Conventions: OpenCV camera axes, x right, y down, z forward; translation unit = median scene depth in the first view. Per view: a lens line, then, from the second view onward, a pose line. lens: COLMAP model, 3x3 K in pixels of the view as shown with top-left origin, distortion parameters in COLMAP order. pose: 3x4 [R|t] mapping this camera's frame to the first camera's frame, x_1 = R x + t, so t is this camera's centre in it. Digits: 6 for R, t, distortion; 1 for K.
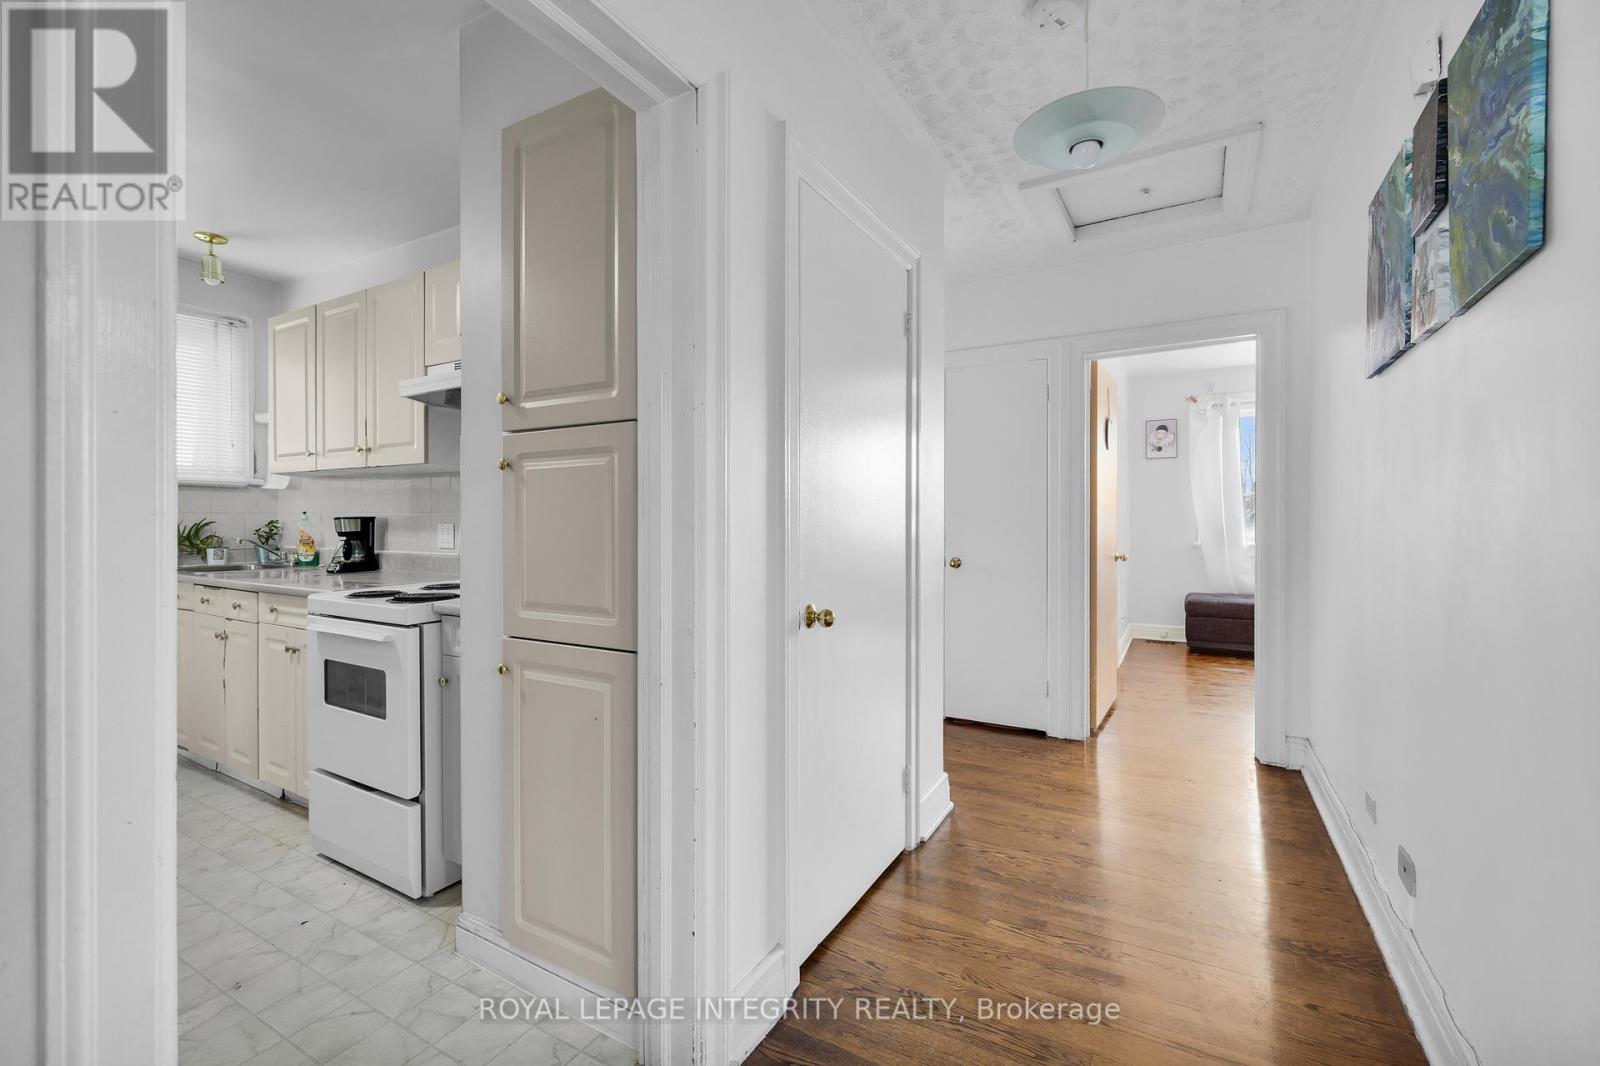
lens RADIAL K [[692.1, 0, 792.9], [0, 692.1, 521.8], [0, 0, 1]] dist [0.000254, -0.000200]
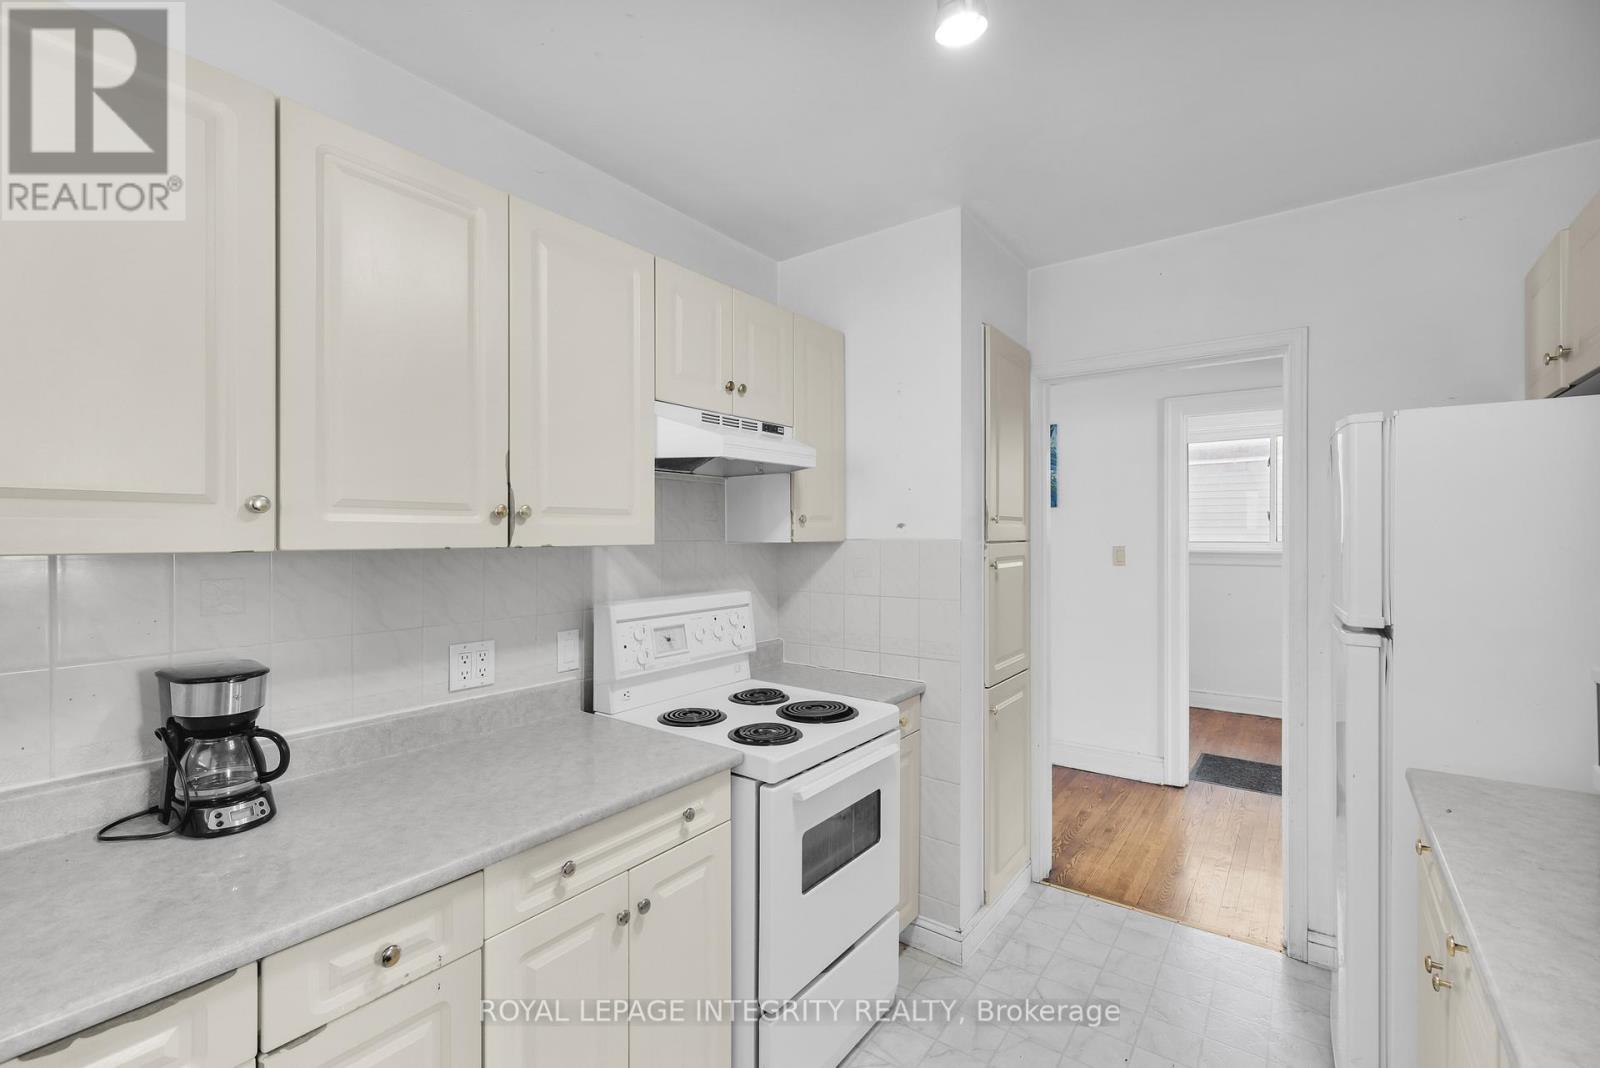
lens RADIAL K [[692.1, 0, 801.4], [0, 692.1, 533.0], [0, 0, 1]] dist [0.000254, -0.000200]
pose [[0.106862, -0.000279, 0.994274, -1.053798], [0.002097, 0.999998, 0.000055, -0.086157], [-0.994272, 0.002079, 0.106862, 0.699478]]
